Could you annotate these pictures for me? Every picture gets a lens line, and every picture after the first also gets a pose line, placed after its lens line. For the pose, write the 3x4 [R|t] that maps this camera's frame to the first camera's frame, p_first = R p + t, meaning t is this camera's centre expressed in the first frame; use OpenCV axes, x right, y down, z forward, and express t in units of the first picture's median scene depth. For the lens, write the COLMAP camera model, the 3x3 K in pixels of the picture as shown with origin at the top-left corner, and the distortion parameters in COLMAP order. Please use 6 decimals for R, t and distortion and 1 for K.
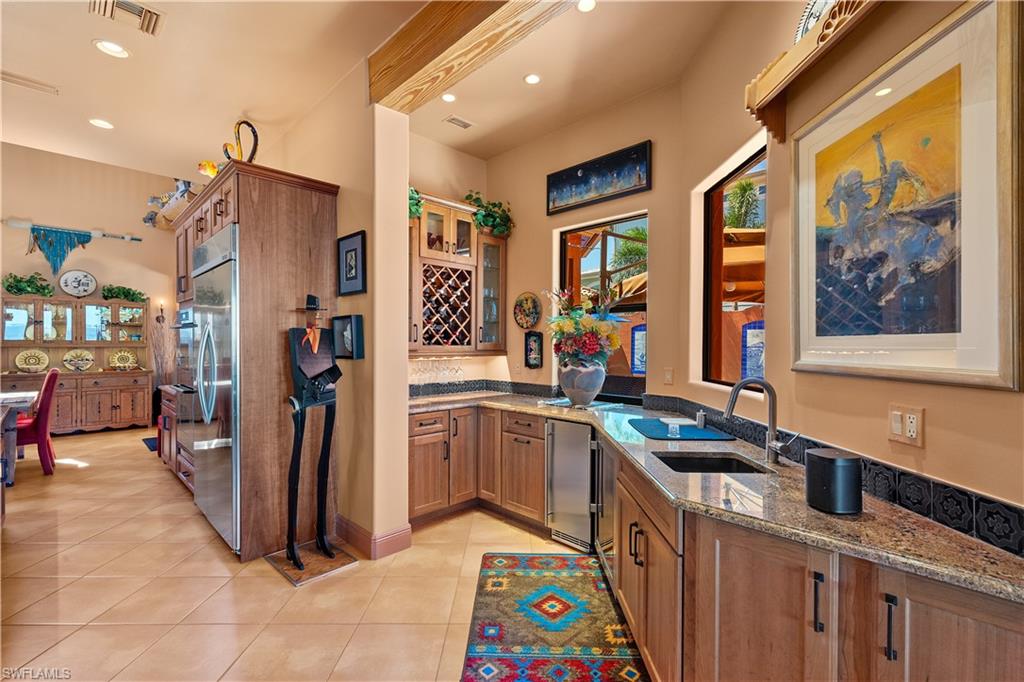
lens RADIAL K [[442.4, 0, 513.8], [0, 442.4, 346.0], [0, 0, 1]] dist [0.002497, -0.000235]
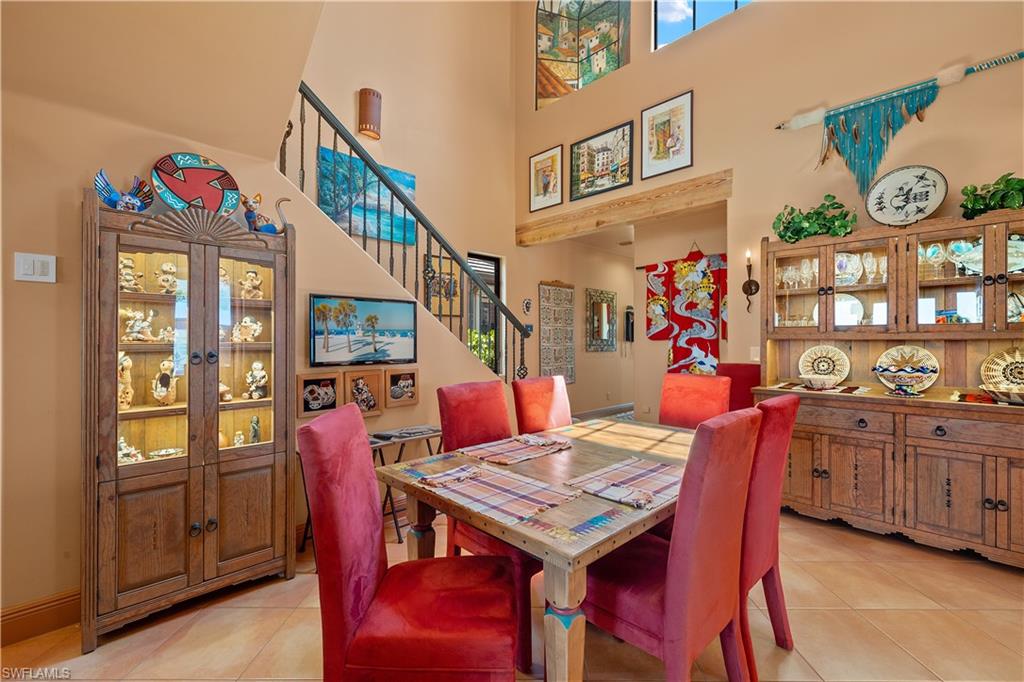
lens RADIAL K [[442.4, 0, 509.0], [0, 442.4, 341.4], [0, 0, 1]] dist [0.002497, -0.000235]
pose [[-0.016972, -0.003088, -0.999851, -0.542973], [-0.008304, 0.999961, -0.002947, 0.008611], [0.999821, 0.008253, -0.016997, 0.625371]]
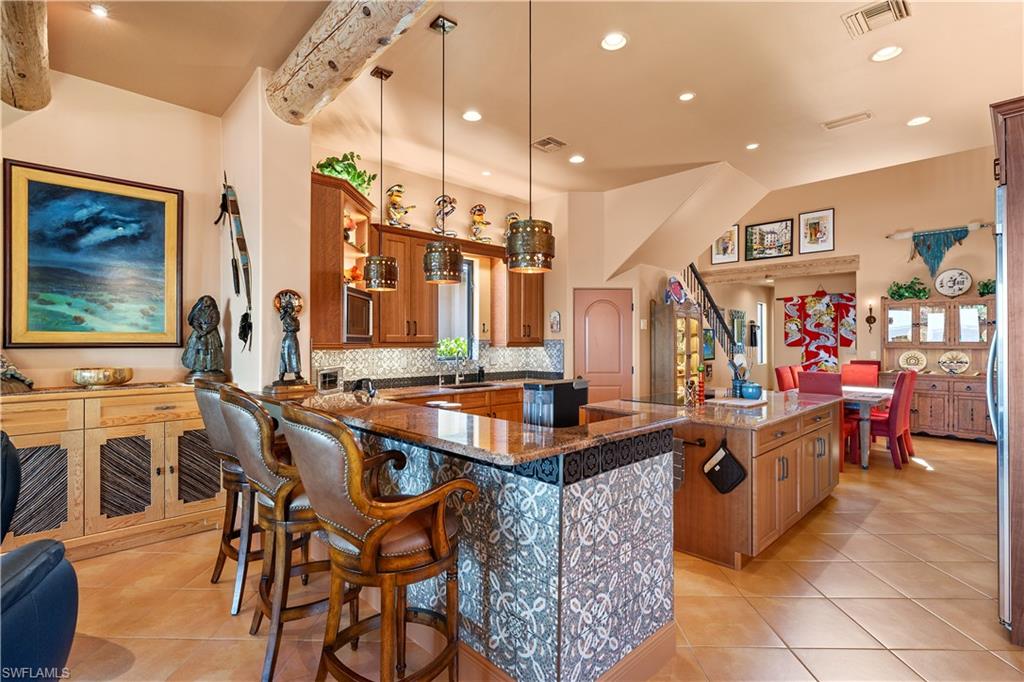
lens RADIAL K [[481.8, 0, 516.9], [0, 481.8, 340.7], [0, 0, 1]] dist [-0.001598, 0.000128]
pose [[-0.022551, -0.006172, -0.999727, 0.085786], [-0.008901, 0.999943, -0.005973, -0.000543], [0.999706, 0.008764, -0.022605, 0.078741]]
